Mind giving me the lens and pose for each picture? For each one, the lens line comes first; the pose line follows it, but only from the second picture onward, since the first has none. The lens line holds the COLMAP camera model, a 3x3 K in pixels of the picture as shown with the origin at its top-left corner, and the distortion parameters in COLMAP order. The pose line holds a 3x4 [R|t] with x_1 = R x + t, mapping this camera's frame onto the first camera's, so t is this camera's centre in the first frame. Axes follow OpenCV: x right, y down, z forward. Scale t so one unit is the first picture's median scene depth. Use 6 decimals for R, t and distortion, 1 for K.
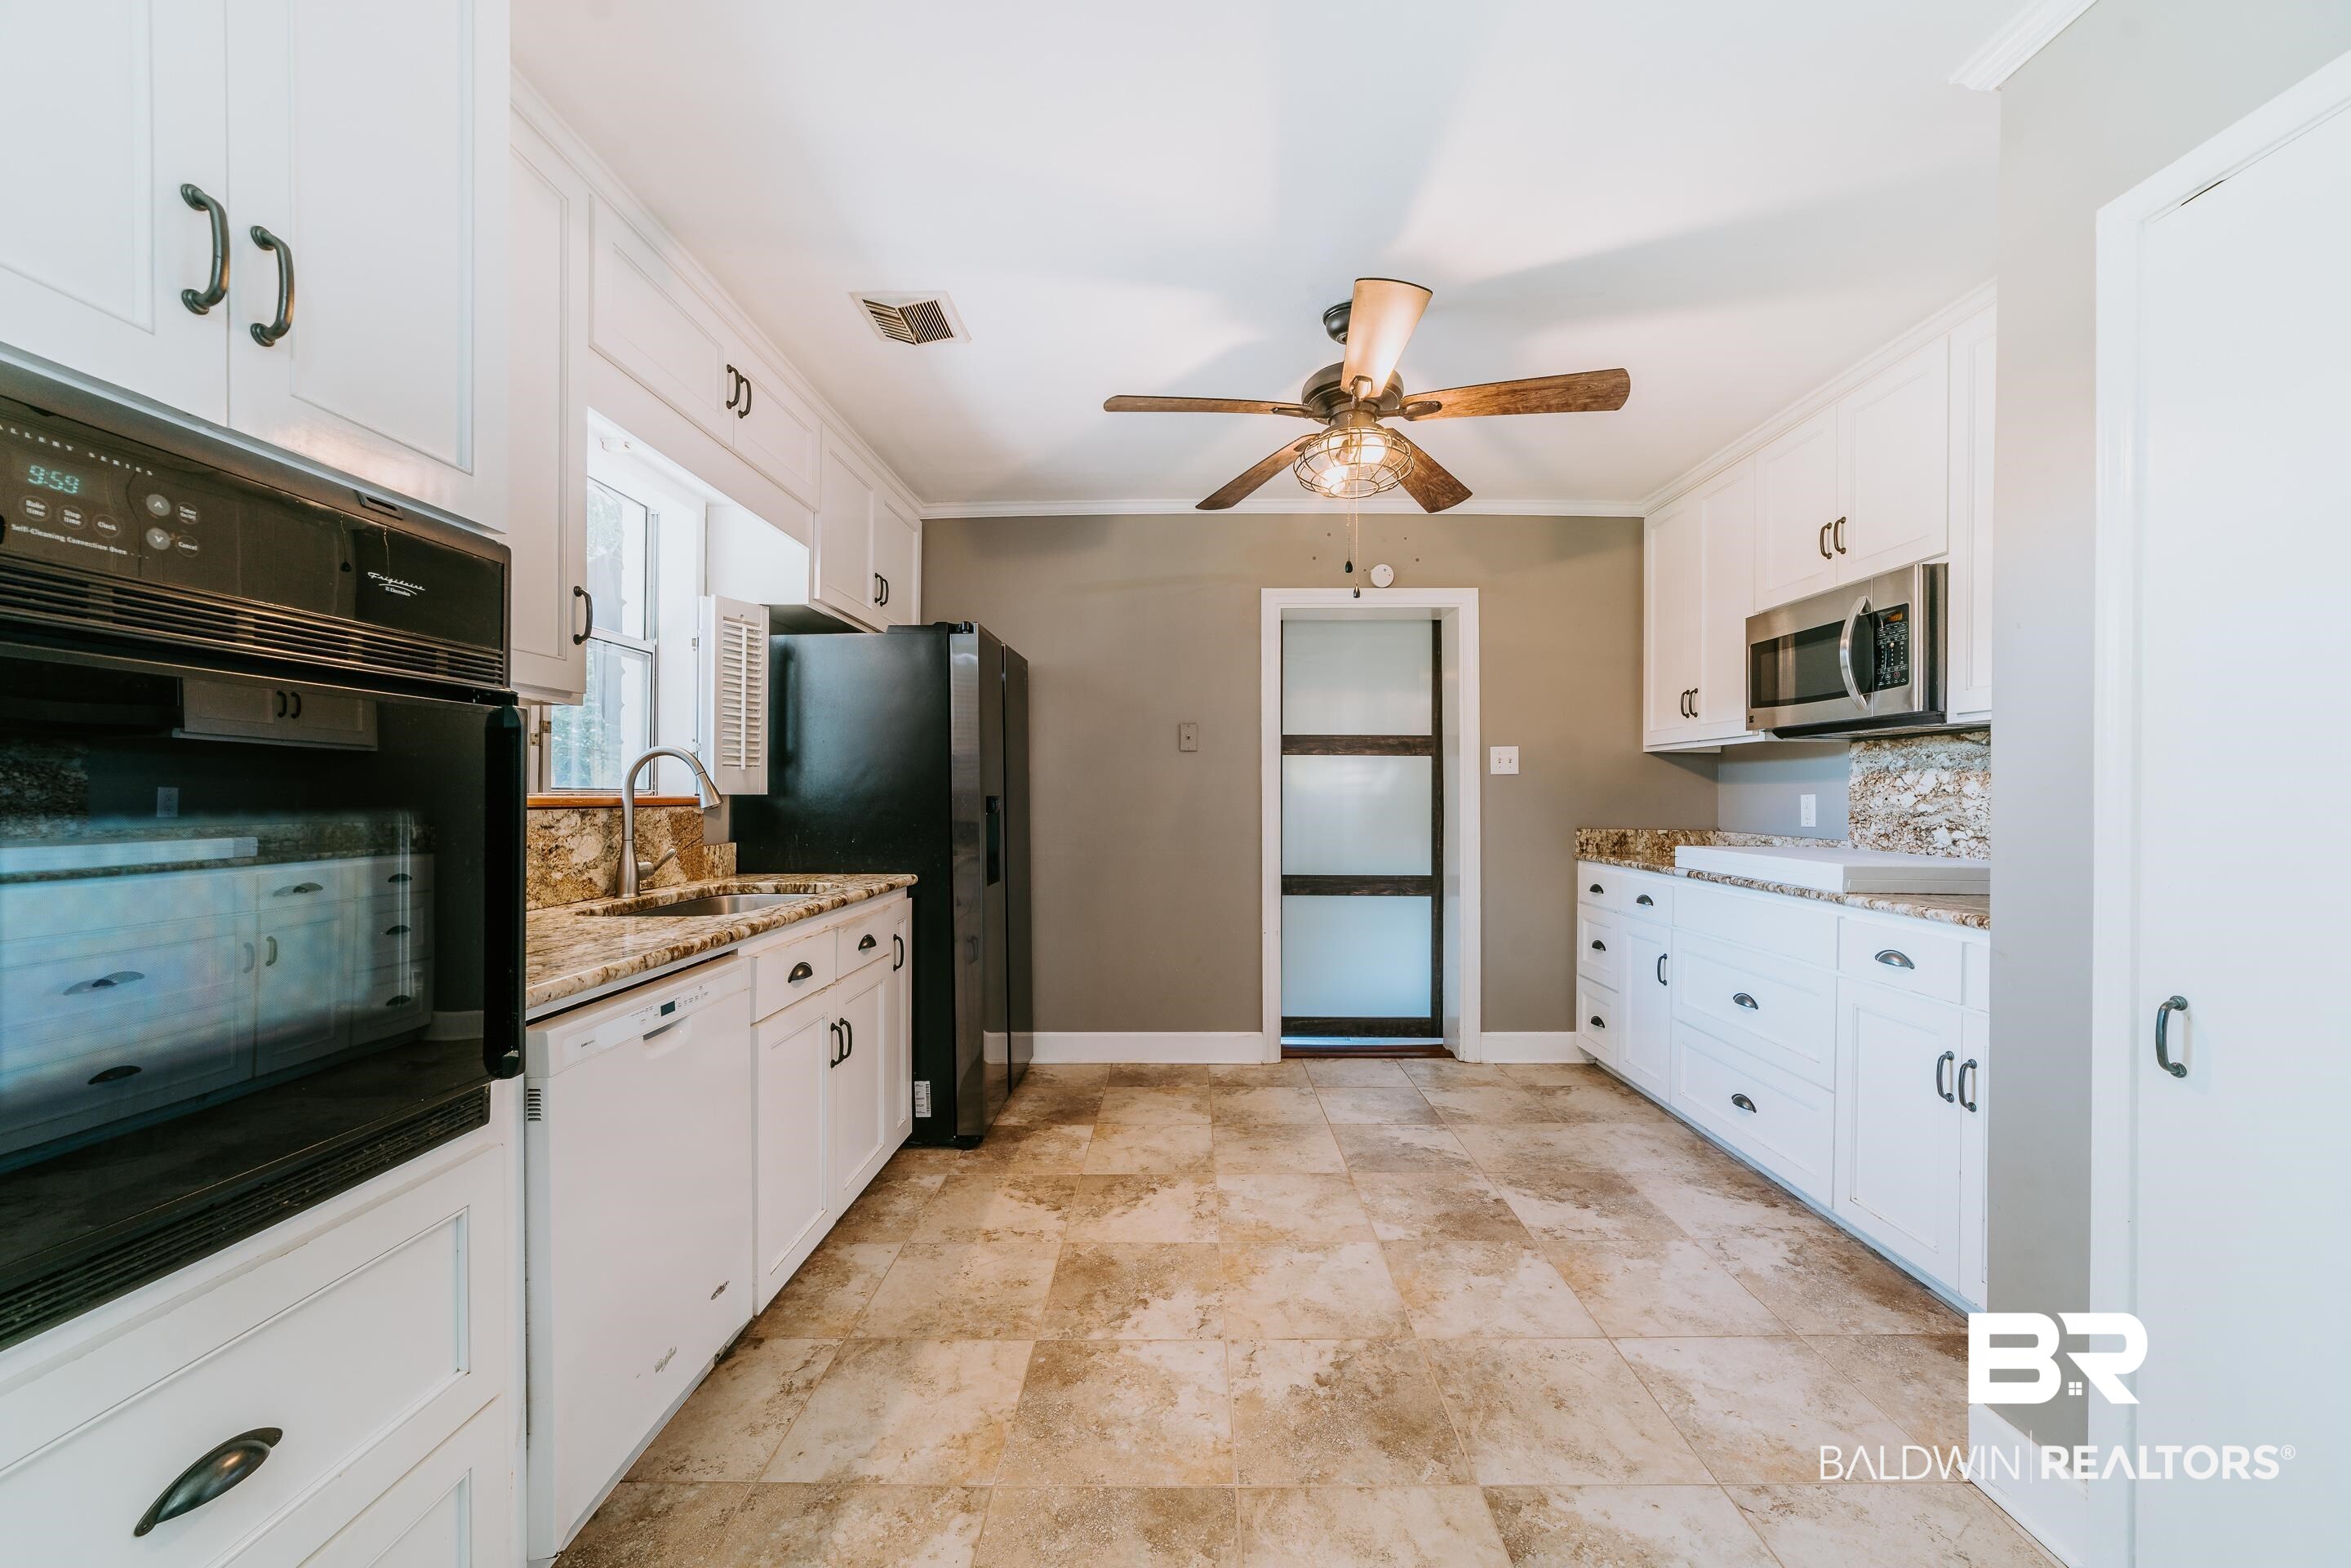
lens RADIAL K [[901.1, 0, 1177.6], [0, 901.1, 793.3], [0, 0, 1]] dist [-0.025822, 0.008948]
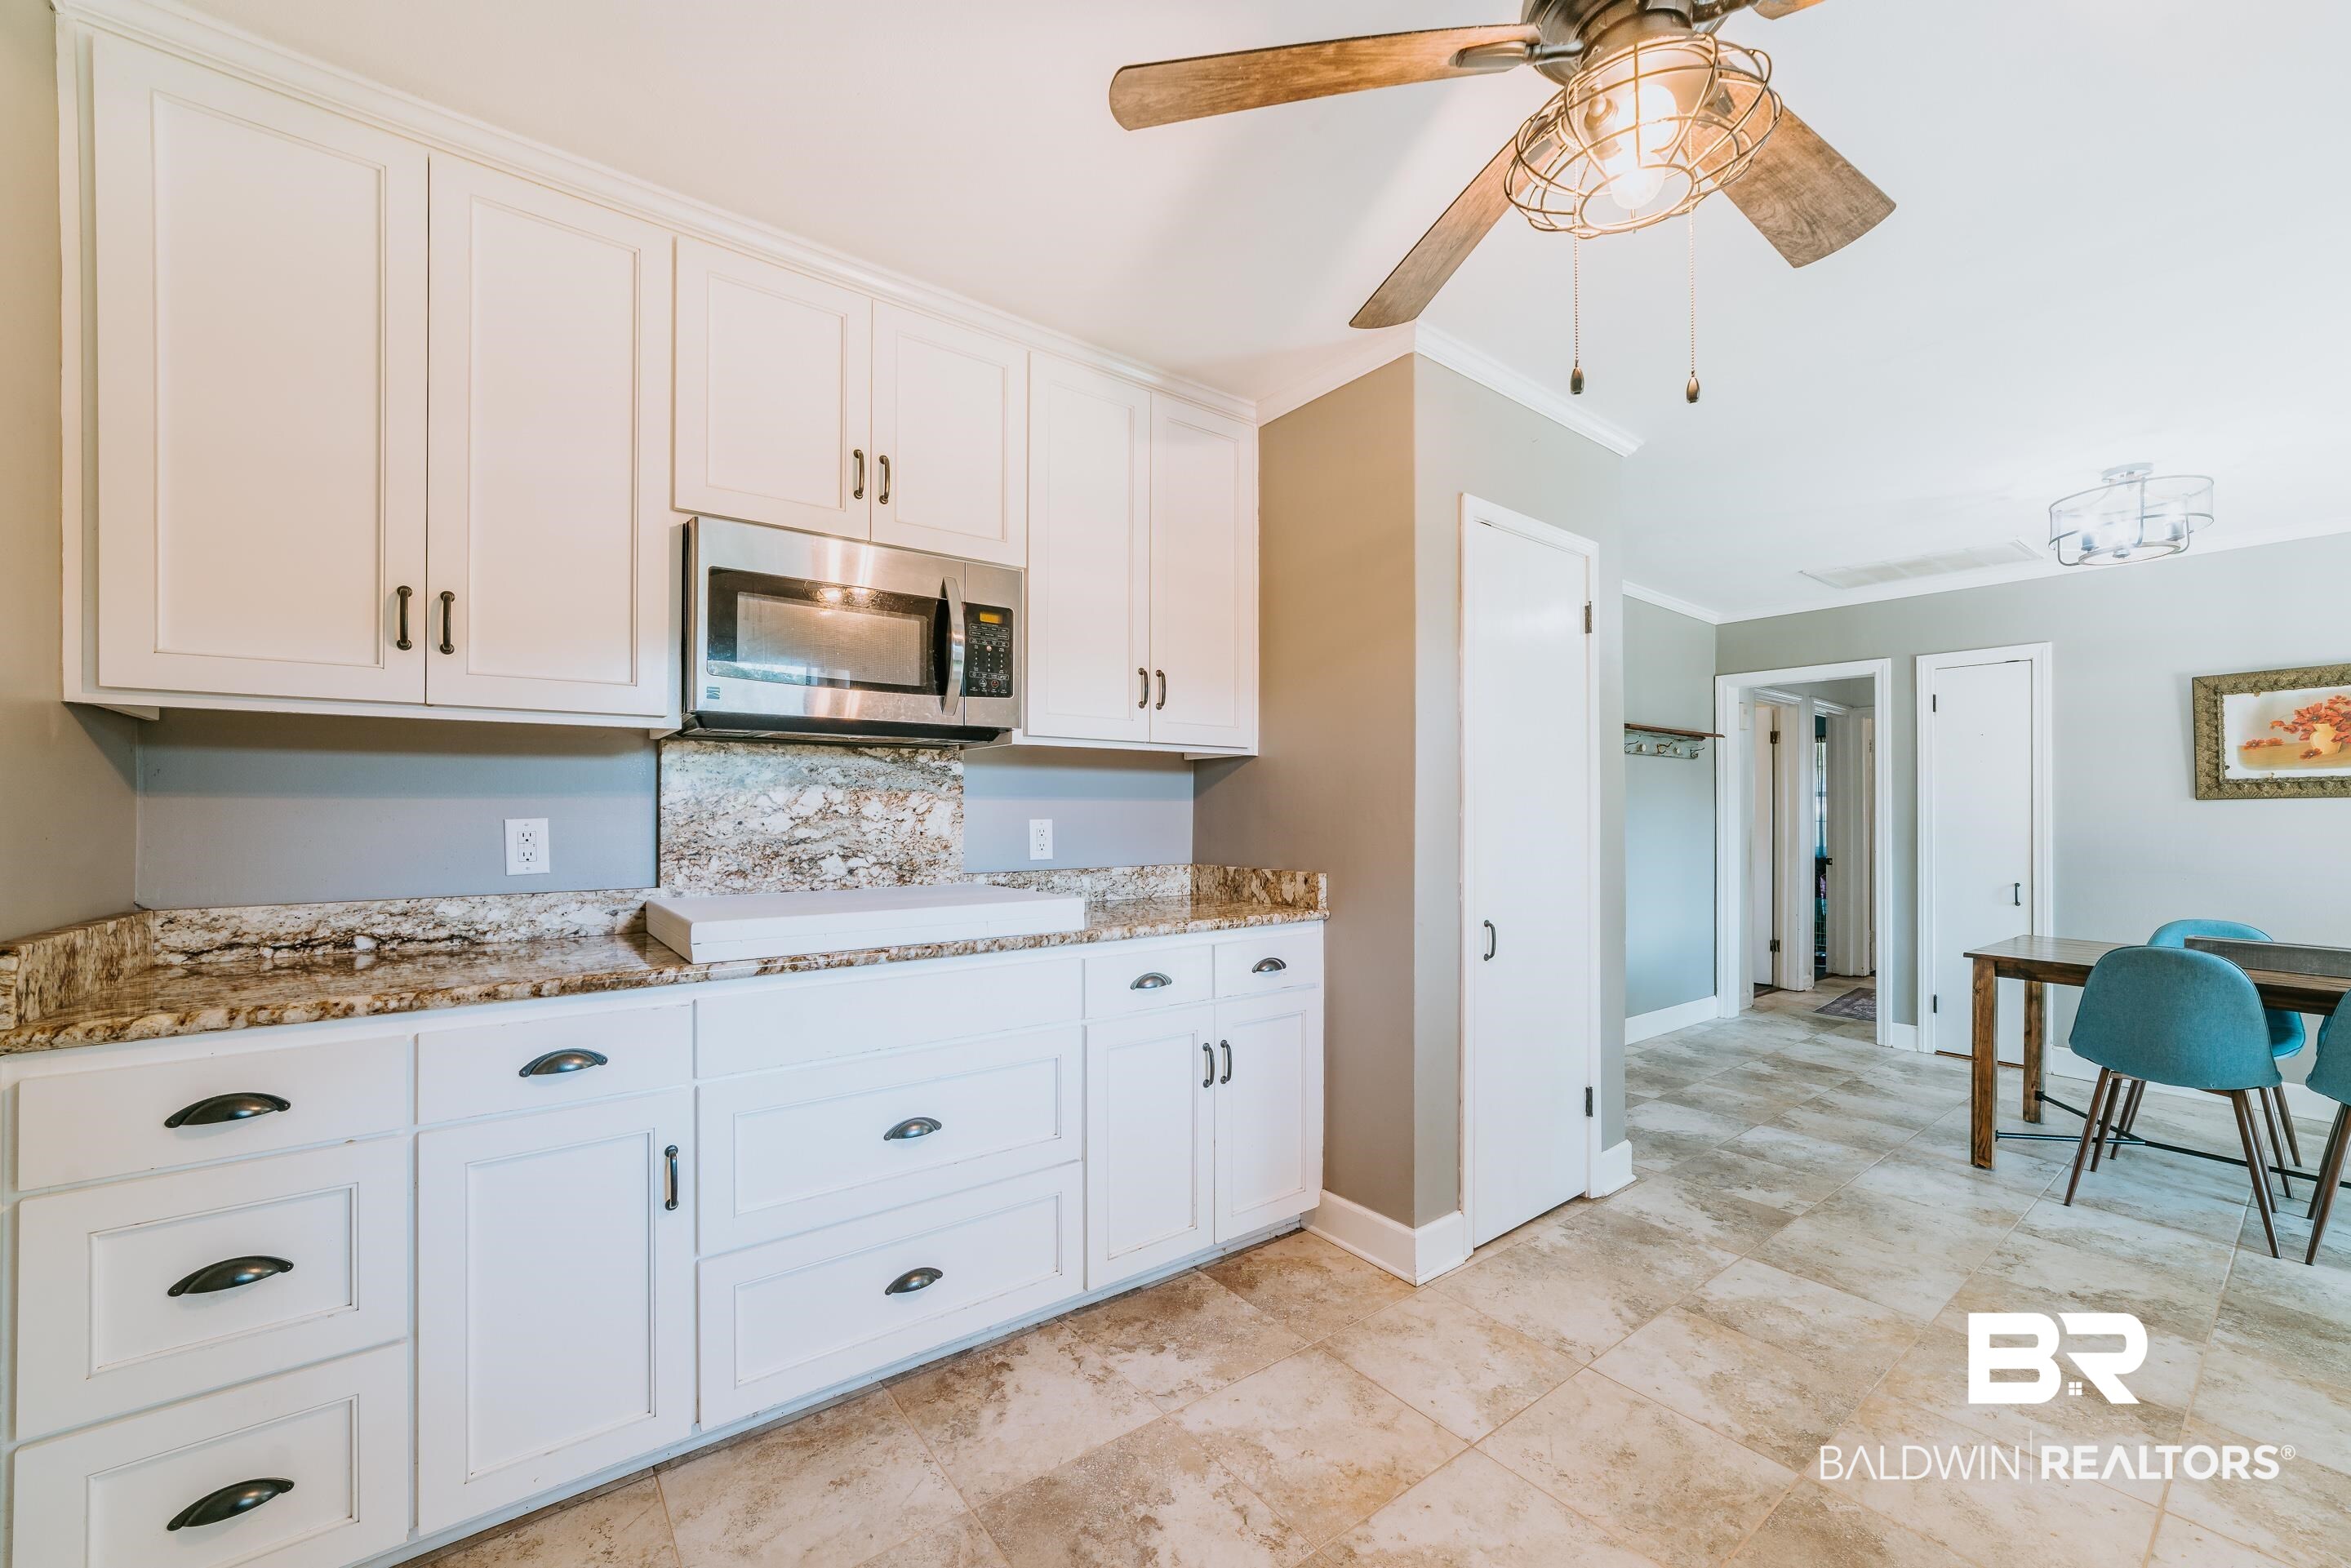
lens RADIAL K [[926.4, 0, 1183.9], [0, 926.4, 796.4], [0, 0, 1]] dist [-0.027258, 0.009539]
pose [[-0.623686, 0.002855, 0.781670, -0.033774], [-0.005332, 0.999955, -0.007907, -0.013451], [-0.781657, -0.009099, -0.623642, 1.365868]]
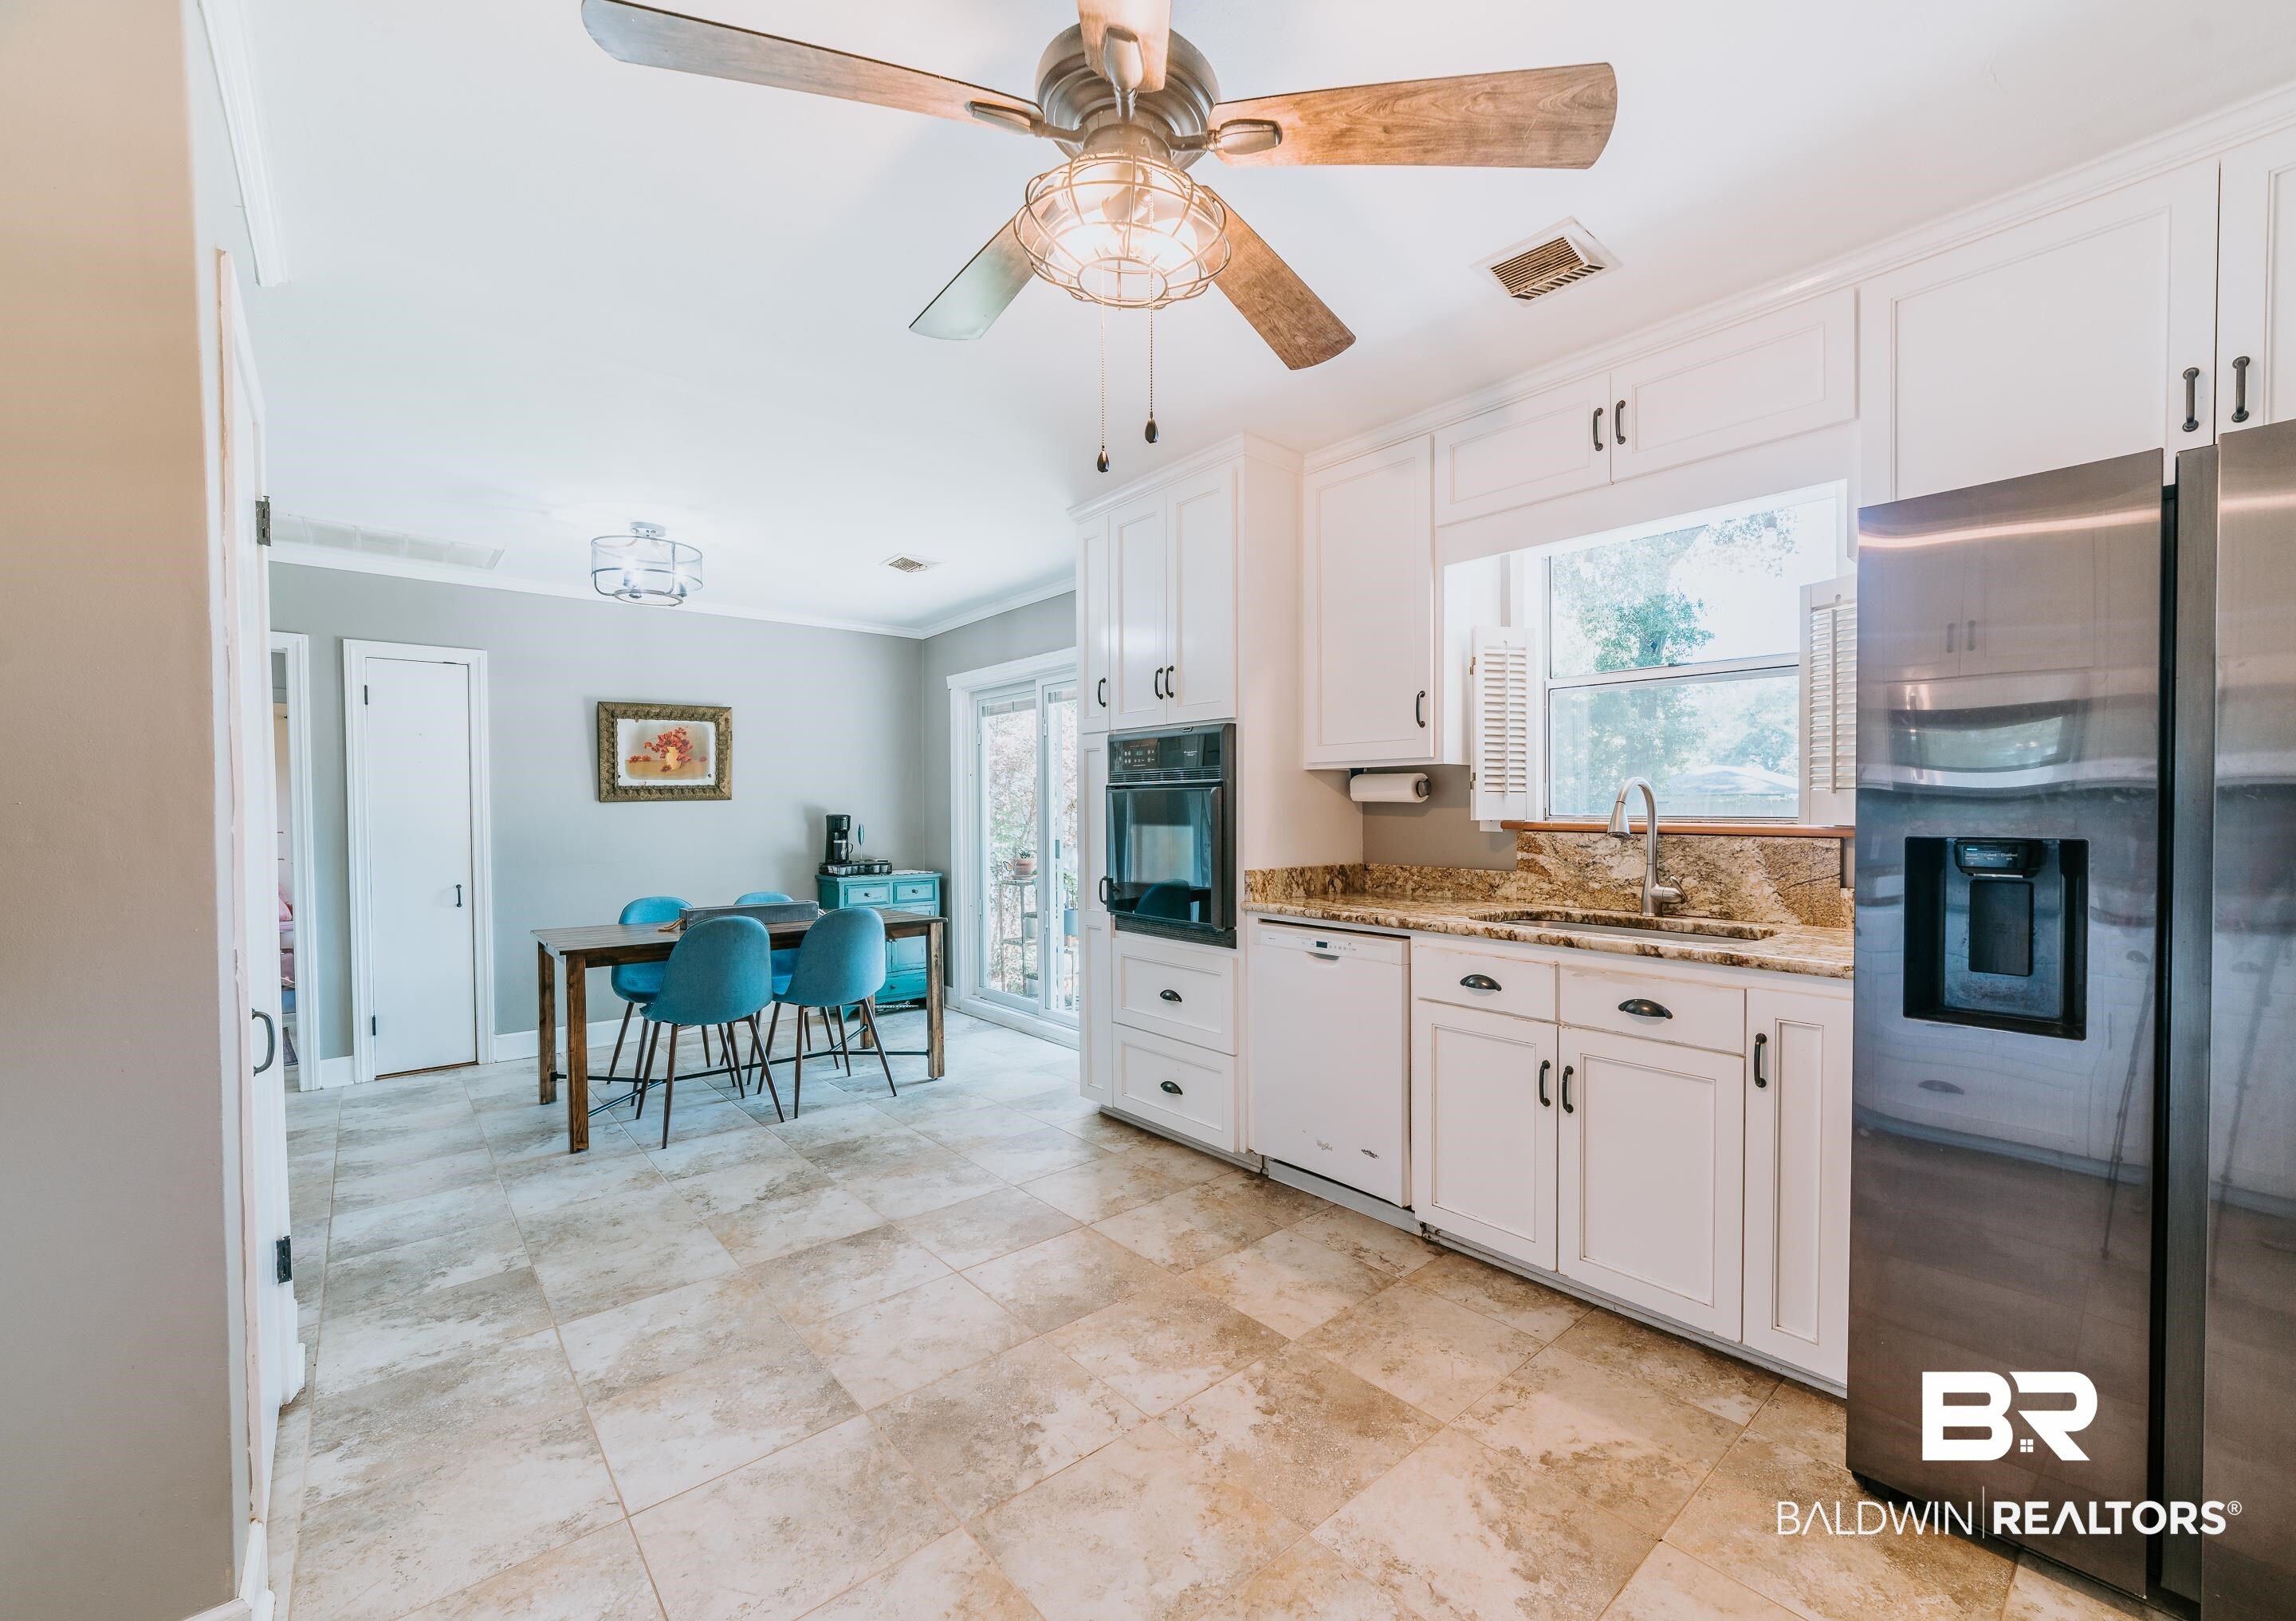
lens RADIAL K [[930.6, 0, 1226.2], [0, 930.6, 820.1], [0, 0, 1]] dist [-0.026582, 0.010611]
pose [[-0.720016, 0.010396, -0.693879, 0.502520], [0.001416, 0.999908, 0.013513, -0.016280], [0.693956, 0.008747, -0.719964, 1.332146]]
